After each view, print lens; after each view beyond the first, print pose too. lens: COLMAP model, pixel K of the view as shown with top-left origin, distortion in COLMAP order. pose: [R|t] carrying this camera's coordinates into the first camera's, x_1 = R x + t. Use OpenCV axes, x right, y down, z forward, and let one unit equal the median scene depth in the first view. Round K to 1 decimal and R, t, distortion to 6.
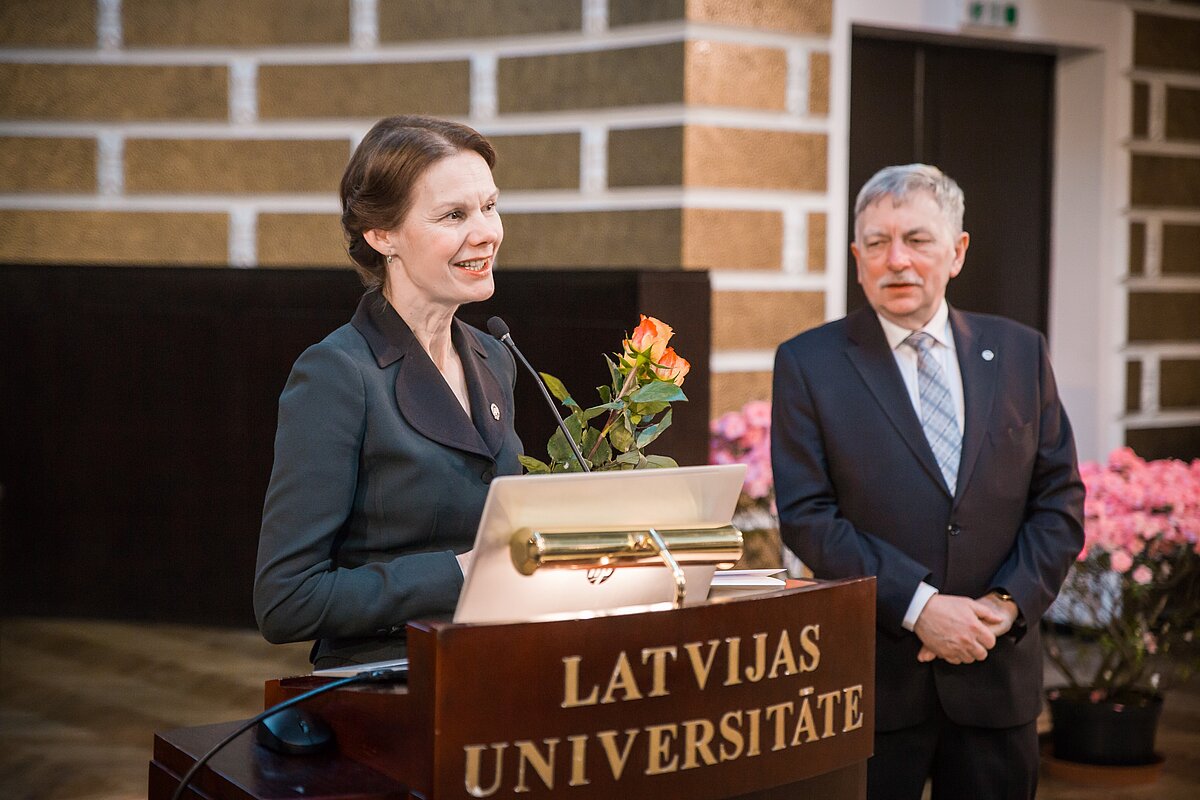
lens RADIAL K [[2246.5, 0, 591.1], [0, 2246.5, 385.1], [0, 0, 1]] dist [0.243934, 0.000000]
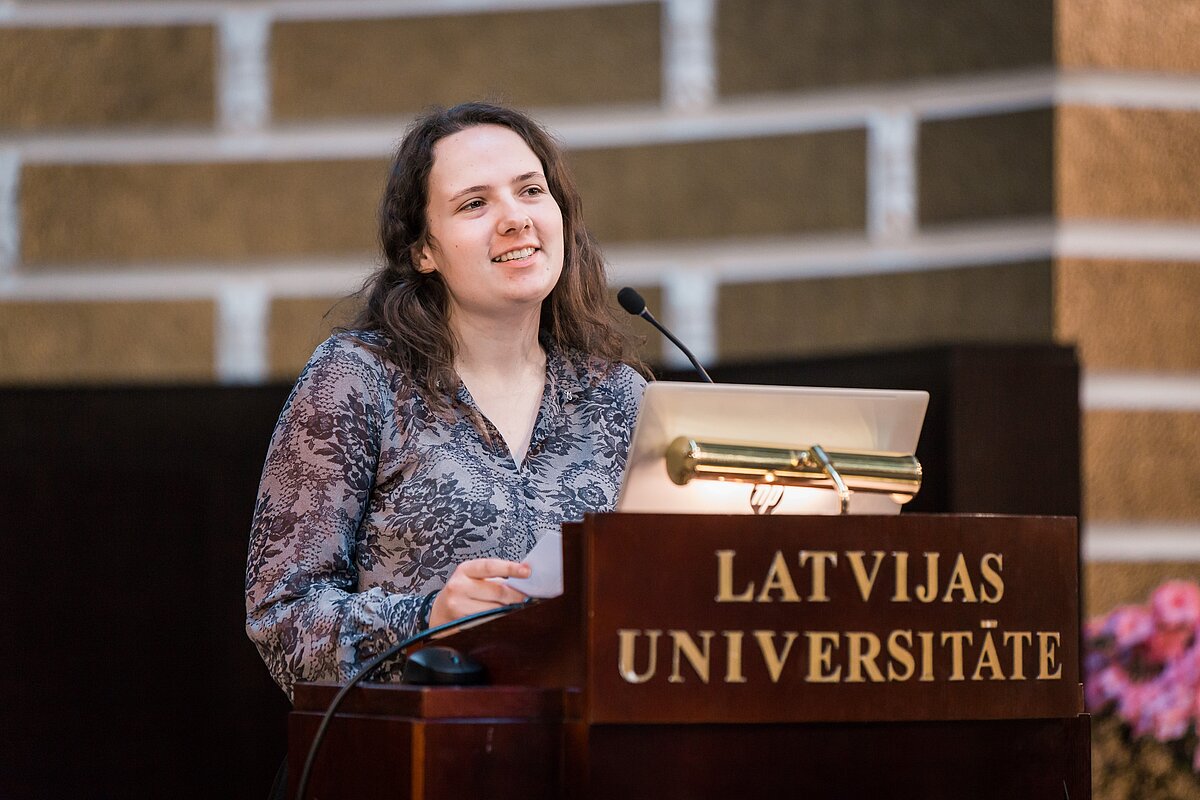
lens RADIAL K [[5617.4, 0, 598.8], [0, 5617.4, 396.0], [0, 0, 1]] dist [0.905458, 0.000000]
pose [[0.997308, -0.015933, -0.071579, 0.034653], [0.010294, 0.996863, -0.078474, 0.074795], [0.072605, 0.077526, 0.994343, -0.447475]]
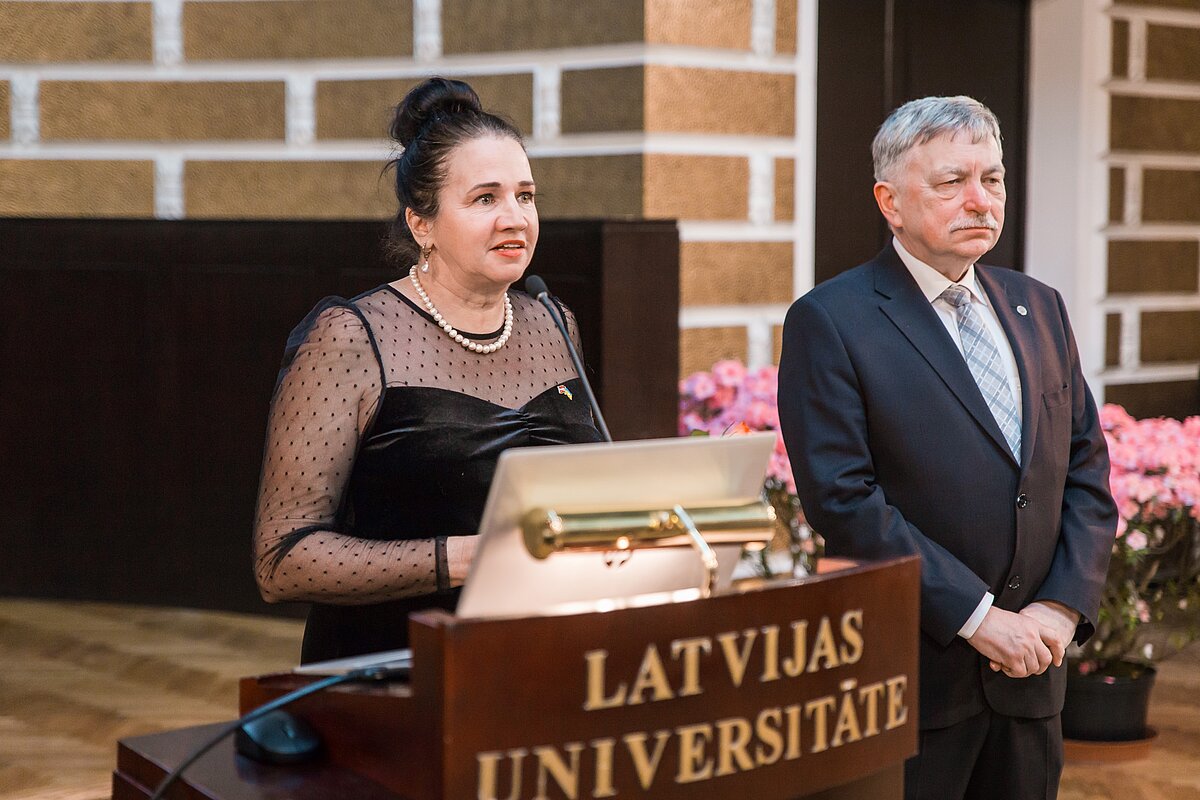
lens RADIAL K [[2348.3, 0, 594.2], [0, 2348.3, 377.5], [0, 0, 1]] dist [0.251791, 0.000000]
pose [[0.999556, -0.007437, 0.028836, -0.010723], [0.007007, 0.999863, 0.015001, -0.000567], [-0.028944, -0.014792, 0.999472, 0.021969]]
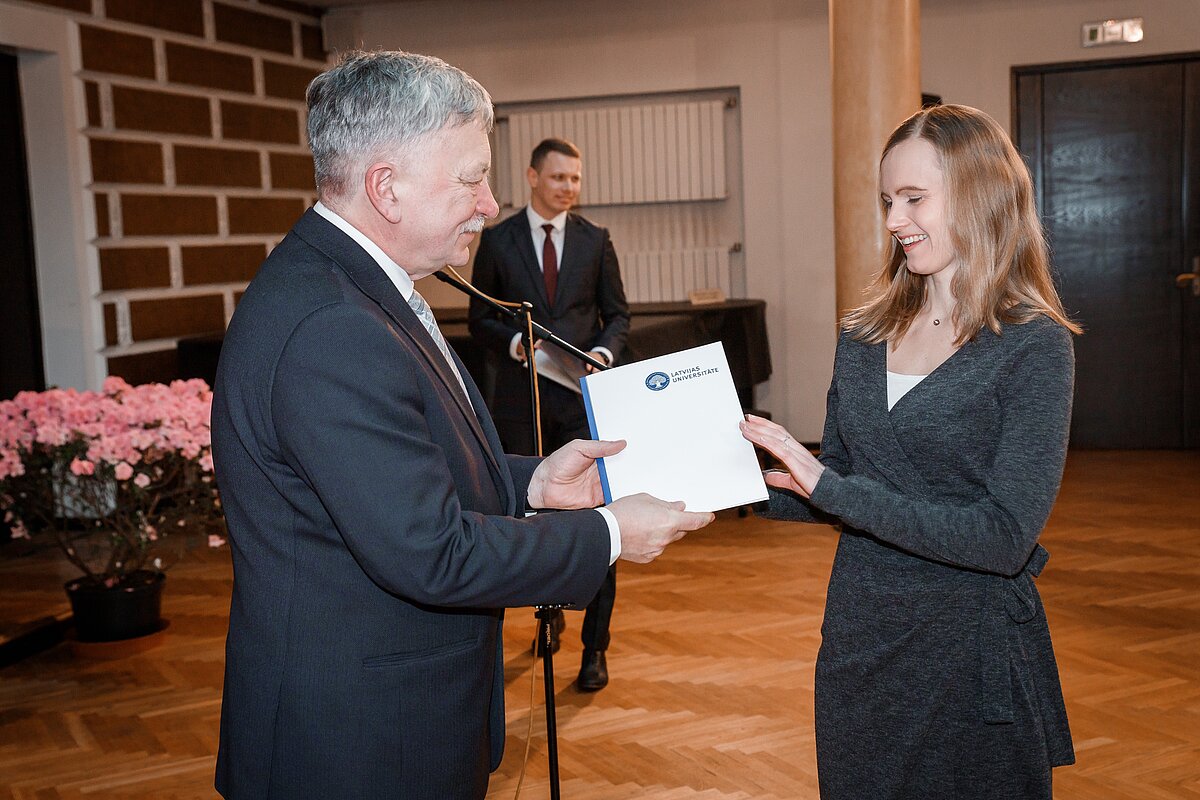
lens RADIAL K [[1562.9, 0, 636.4], [0, 1562.9, 414.8], [0, 0, 1]] dist [0.034920, 0.000000]
pose [[0.842643, -0.104374, 0.528260, 0.028652], [0.072386, 0.994086, 0.080948, 0.000982], [-0.533585, -0.029972, 0.845215, 0.164790]]
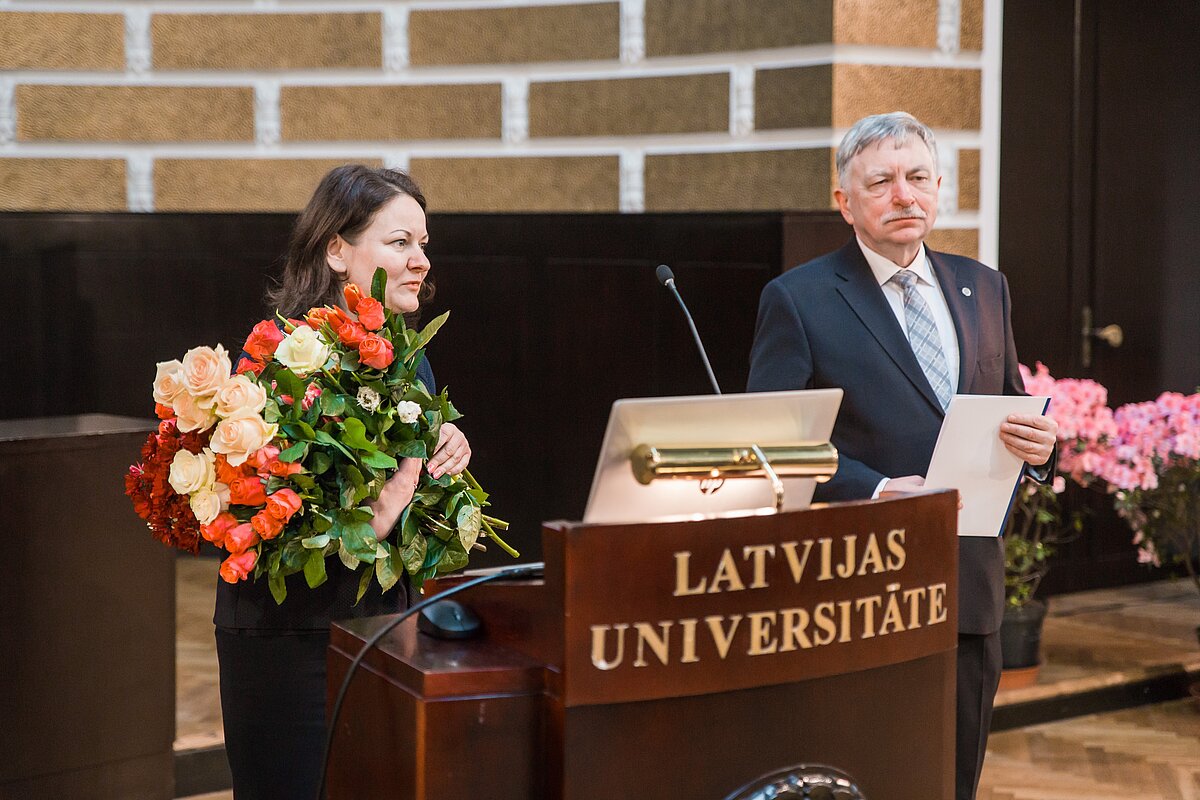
lens RADIAL K [[2348.3, 0, 595.0], [0, 2348.3, 378.9], [0, 0, 1]] dist [0.251791, 0.000000]
pose [[0.997624, -0.006131, -0.068627, 0.009257], [0.007557, 0.999761, 0.020538, 0.001493], [0.068484, -0.021008, 0.997431, -0.066508]]
